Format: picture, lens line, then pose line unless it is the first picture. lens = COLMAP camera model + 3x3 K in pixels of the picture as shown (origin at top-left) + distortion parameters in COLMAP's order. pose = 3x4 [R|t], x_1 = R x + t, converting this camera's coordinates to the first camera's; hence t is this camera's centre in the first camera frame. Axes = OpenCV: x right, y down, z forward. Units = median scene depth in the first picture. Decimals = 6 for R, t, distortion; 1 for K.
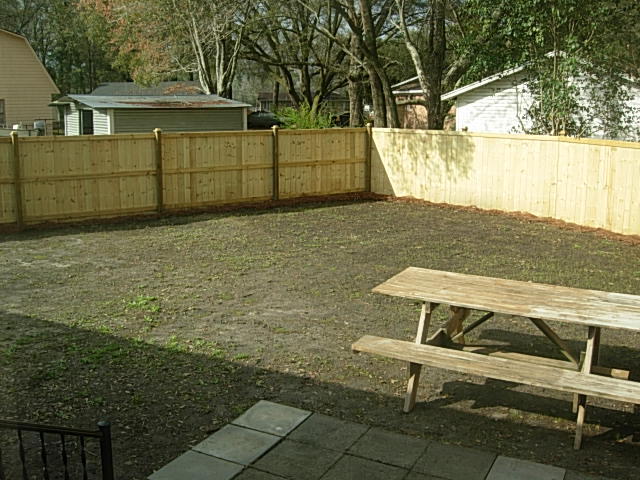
lens RADIAL K [[682.6, 0, 320.1], [0, 682.6, 239.6], [0, 0, 1]] dist [-0.144562, 0.000000]
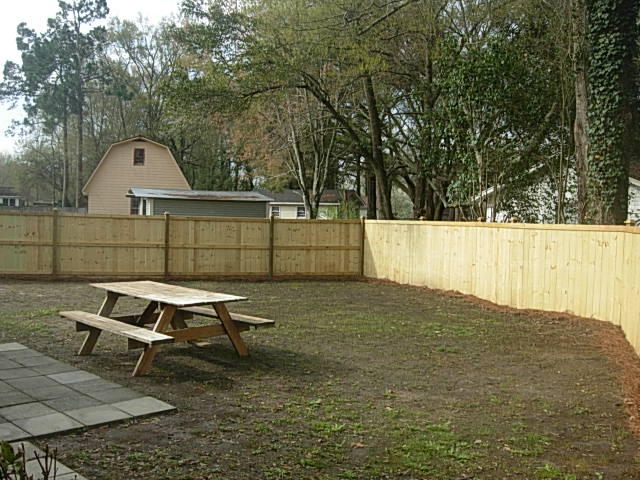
lens RADIAL K [[682.6, 0, 320.0], [0, 682.6, 240.7], [0, 0, 1]] dist [-0.144562, 0.000000]
pose [[0.961335, 0.027668, -0.273987, 0.359766], [-0.072668, 0.985162, -0.155486, 0.063048], [0.265620, 0.169384, 0.949081, -0.131213]]
